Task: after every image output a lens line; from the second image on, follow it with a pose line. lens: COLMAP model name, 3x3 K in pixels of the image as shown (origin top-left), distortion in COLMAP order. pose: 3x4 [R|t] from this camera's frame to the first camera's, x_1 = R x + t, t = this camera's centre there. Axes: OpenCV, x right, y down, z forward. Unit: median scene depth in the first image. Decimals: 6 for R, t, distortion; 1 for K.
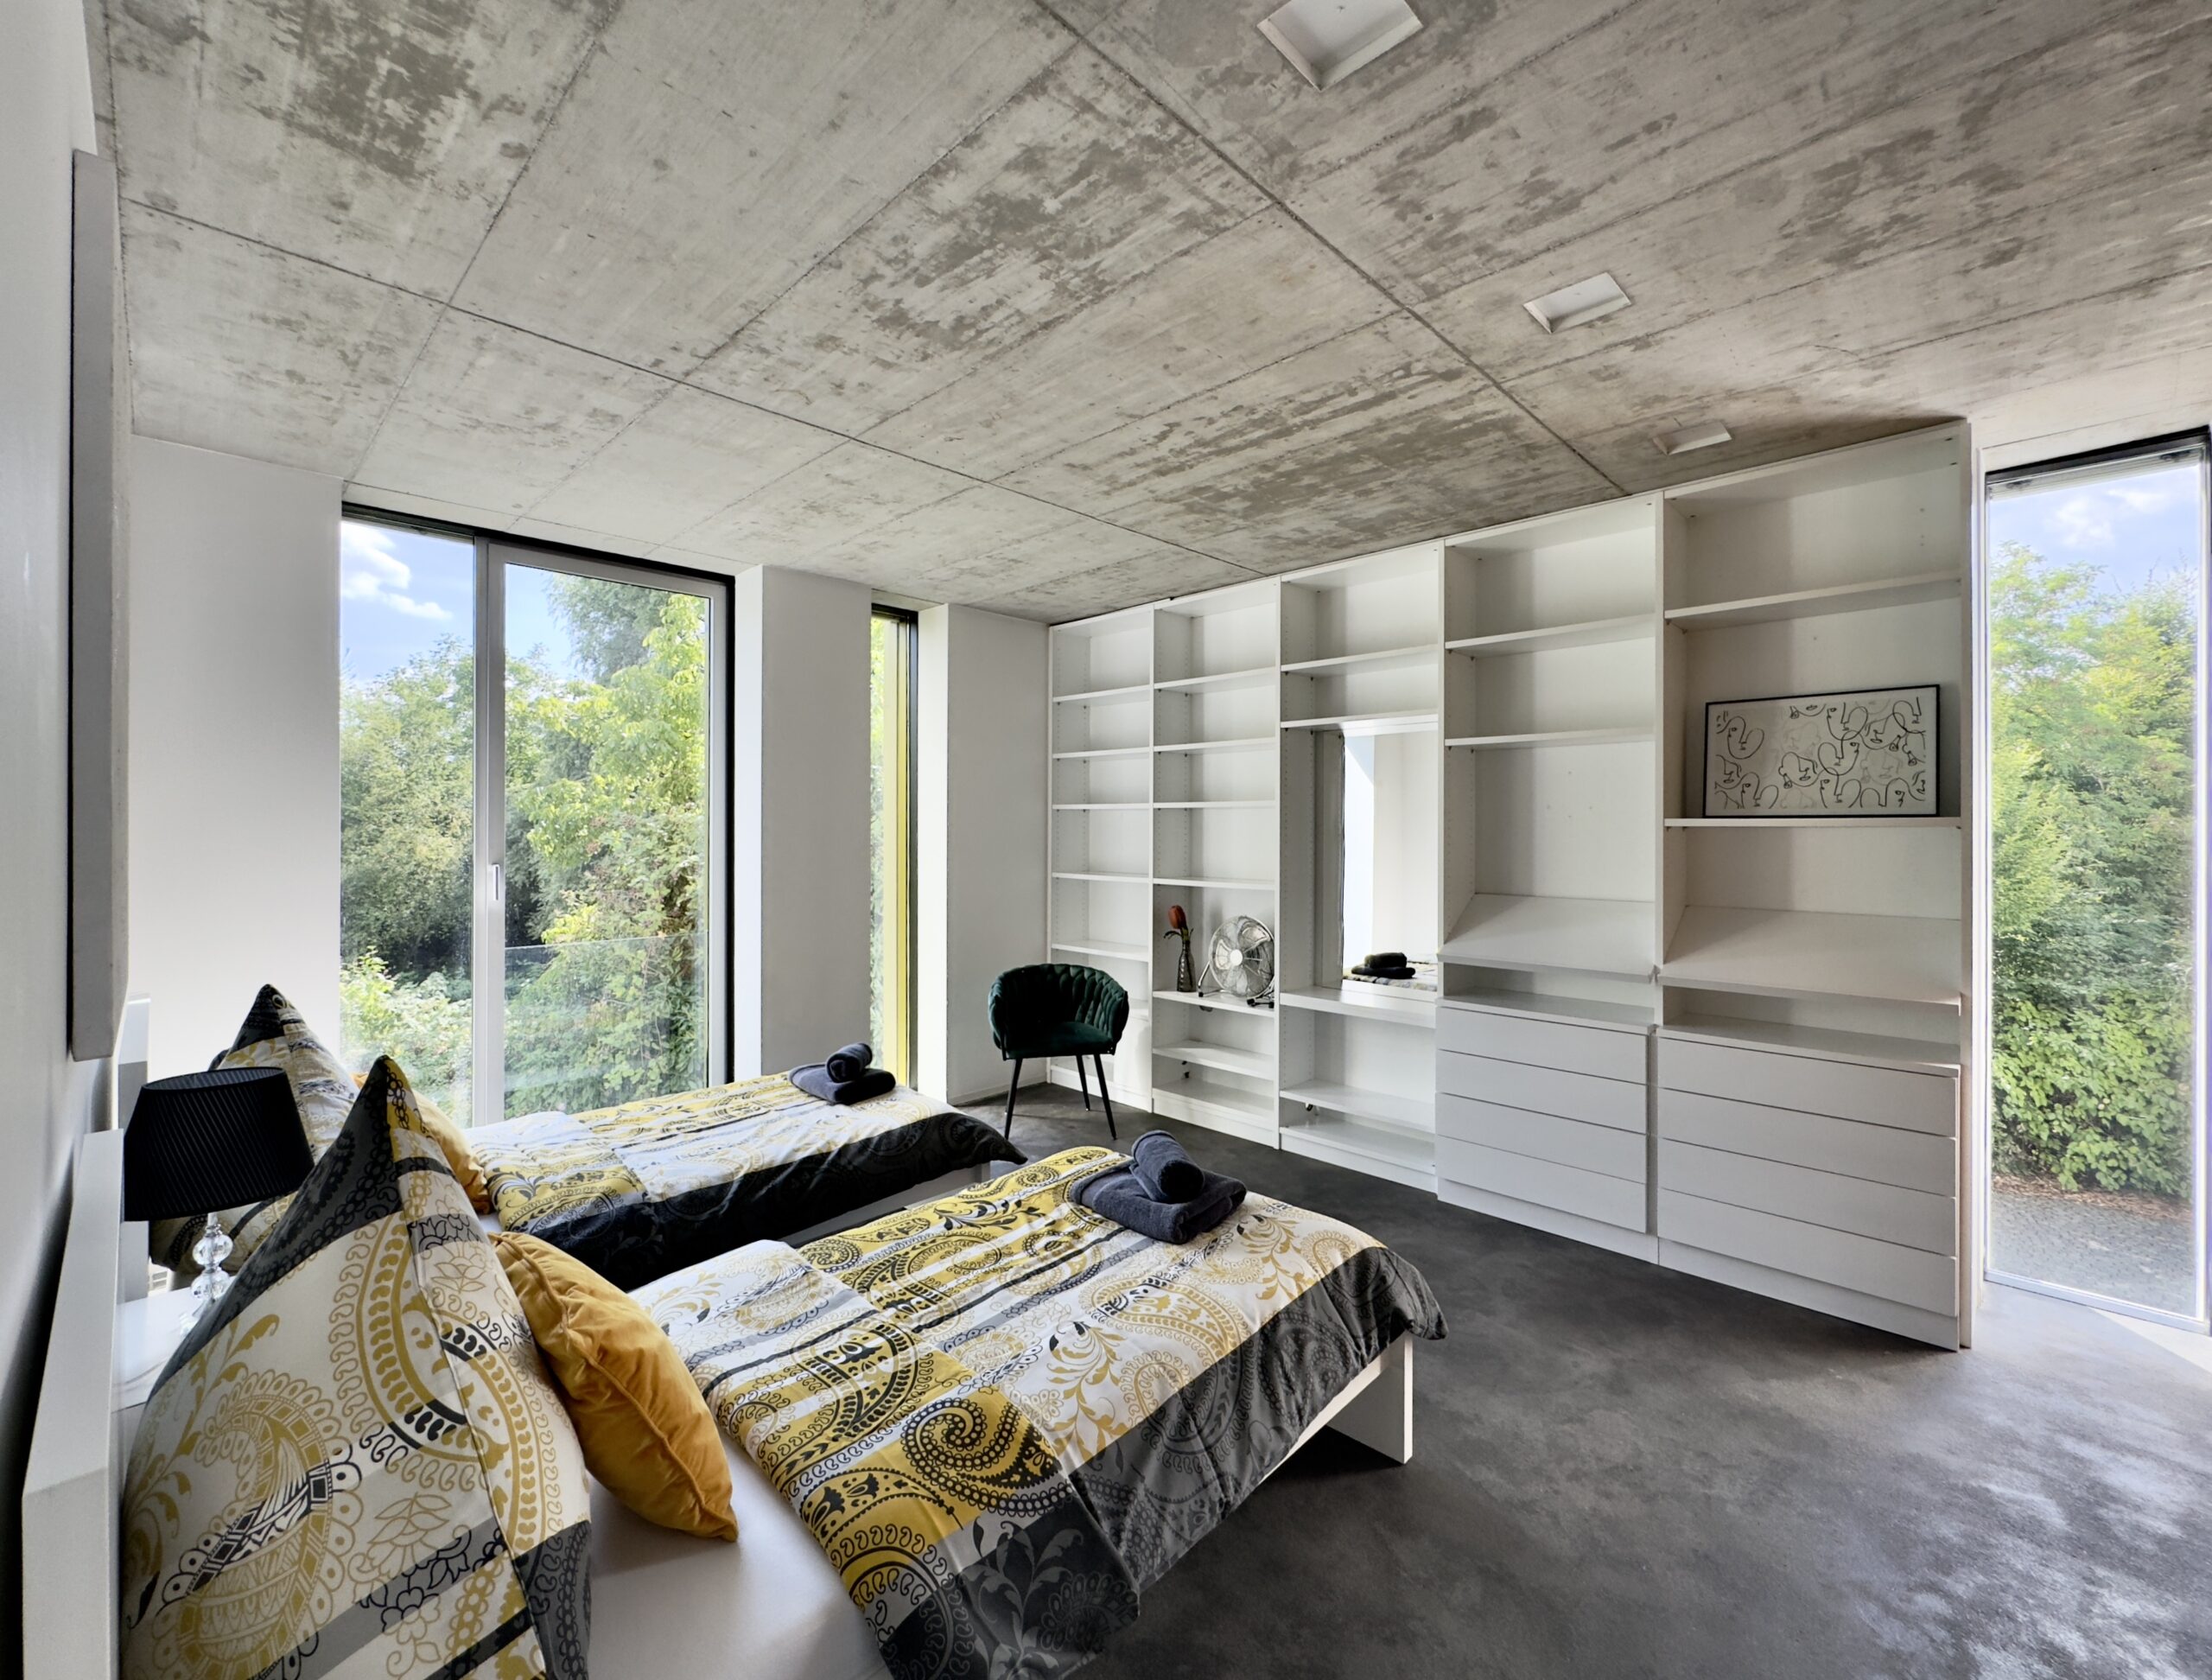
lens RADIAL K [[947.7, 0, 1106.0], [0, 947.7, 840.0], [0, 0, 1]] dist [-0.004439, -0.000231]
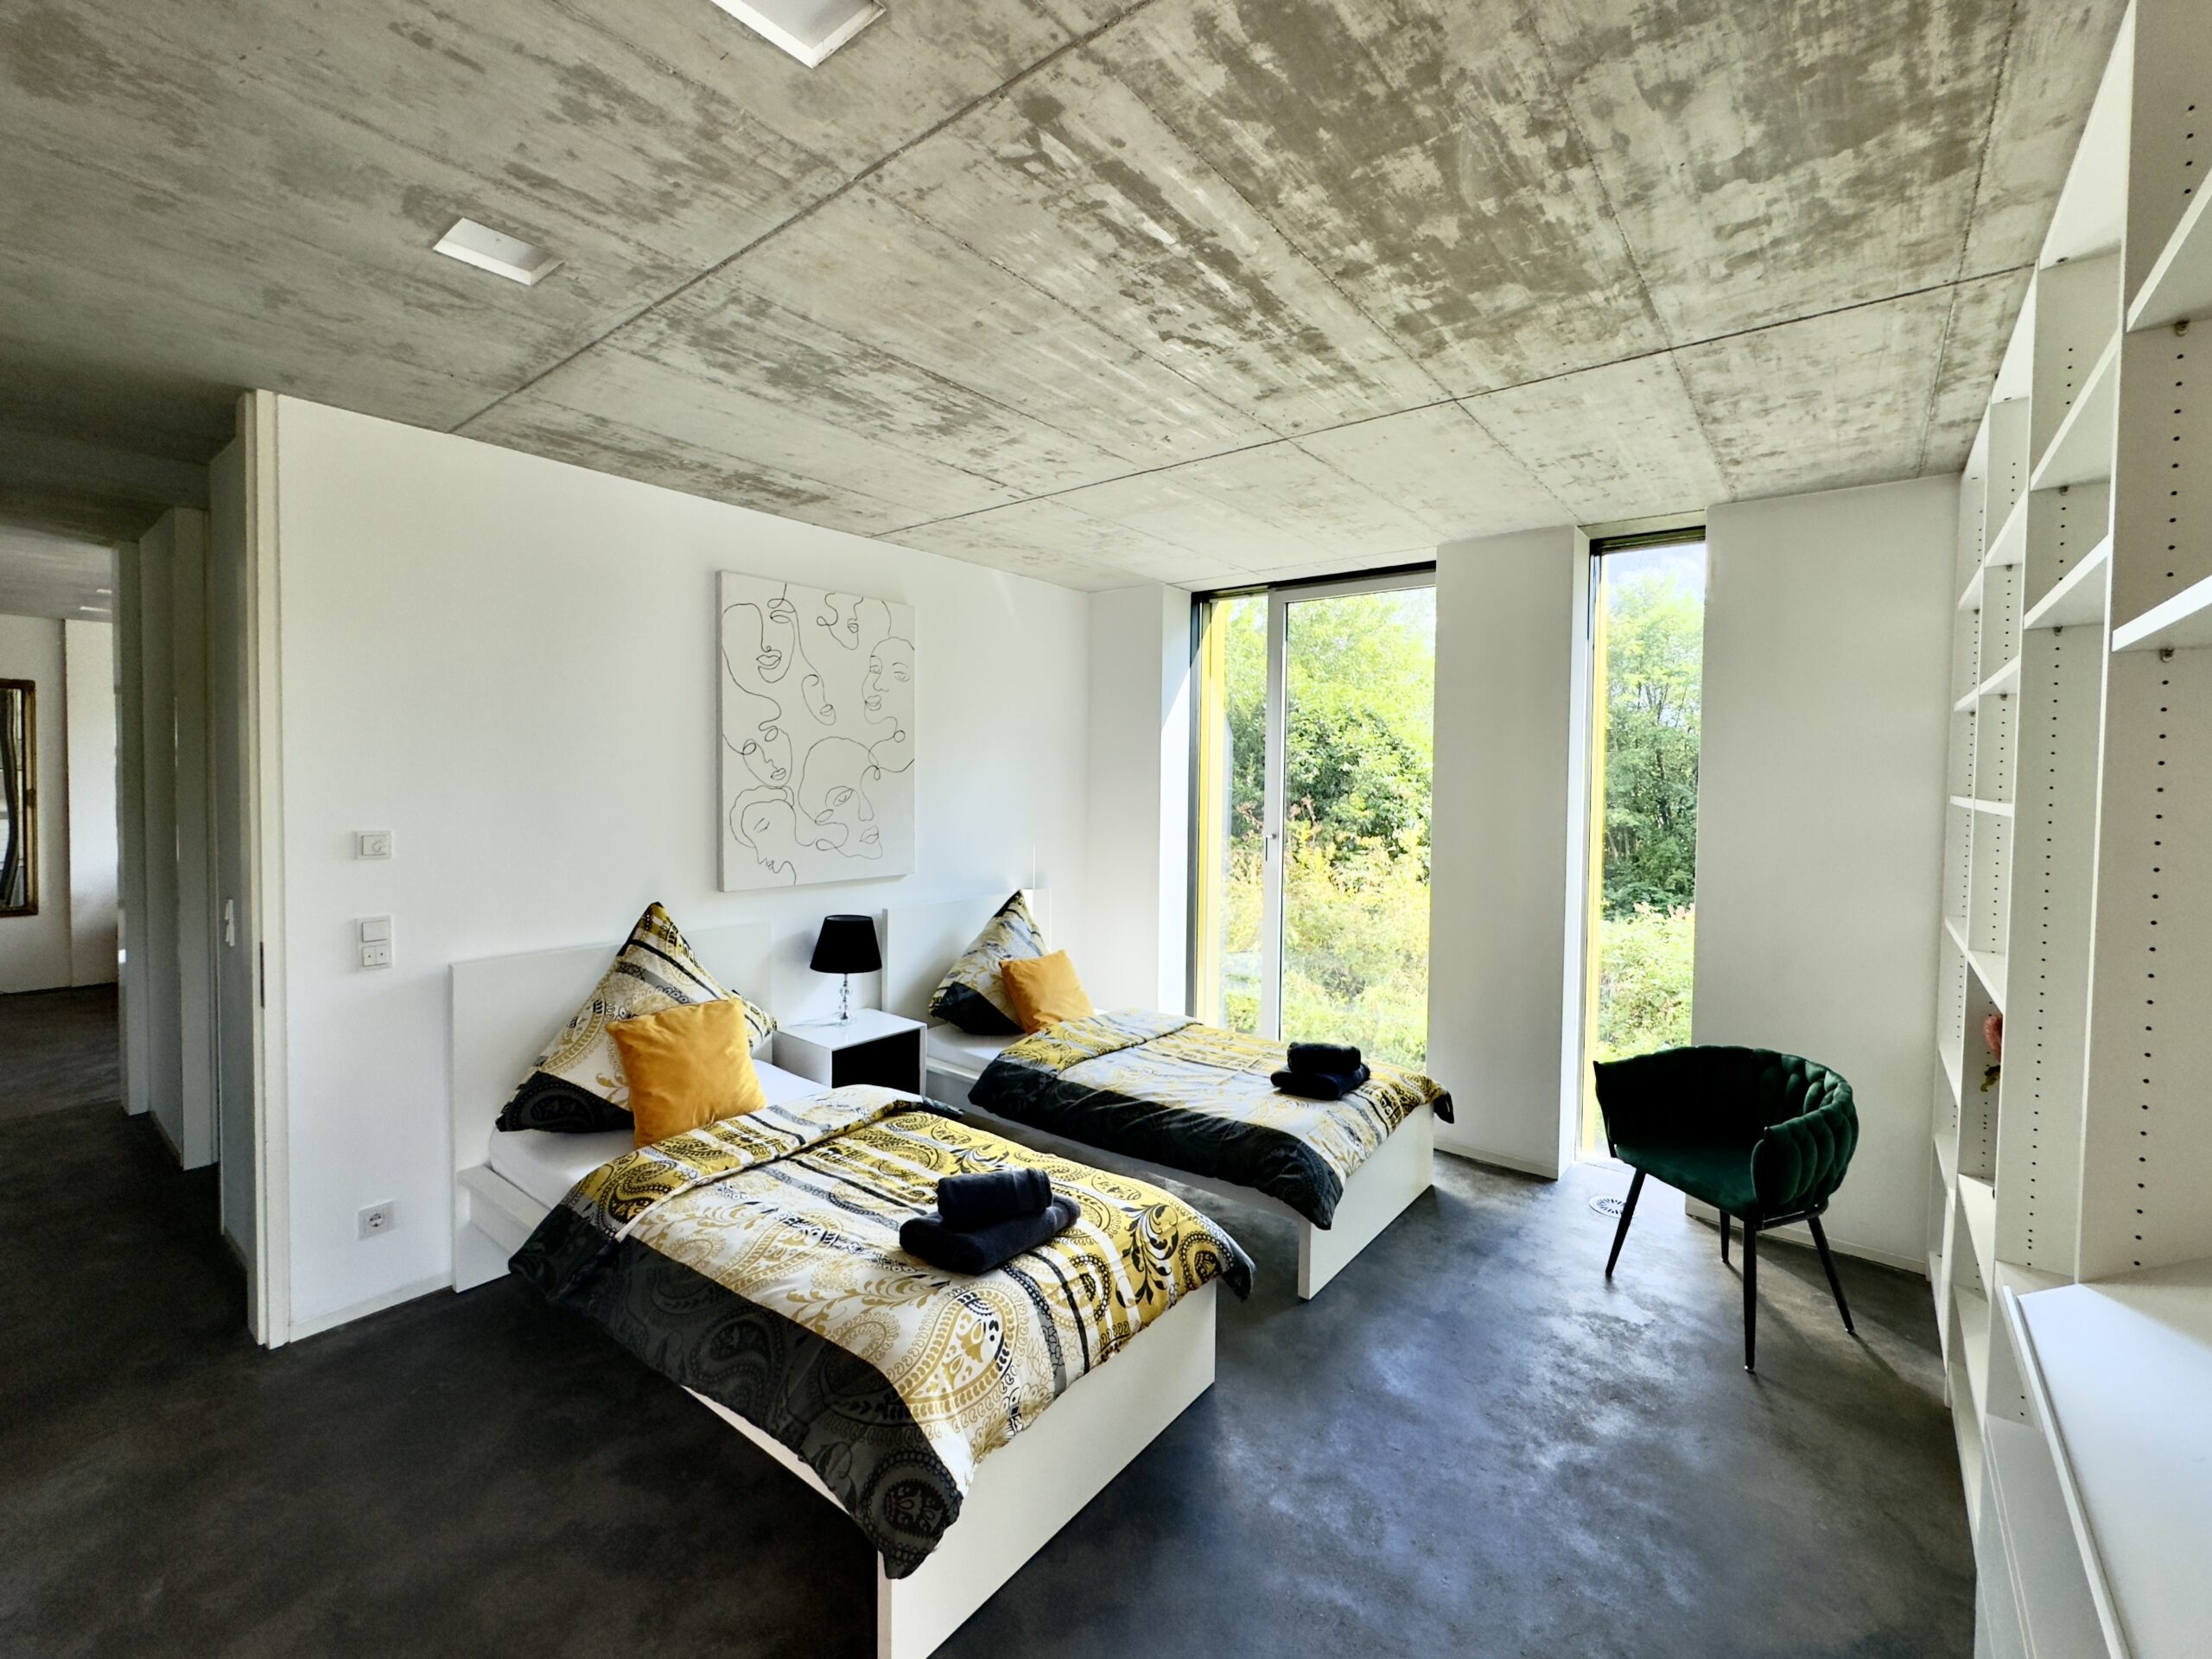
lens RADIAL K [[924.6, 0, 1110.8], [0, 924.6, 813.1], [0, 0, 1]] dist [-0.002082, 0.000118]
pose [[0.106878, 0.042023, -0.993384, 0.926048], [-0.027369, 0.998852, 0.039309, -0.074117], [0.993895, 0.022986, 0.107905, 0.956284]]
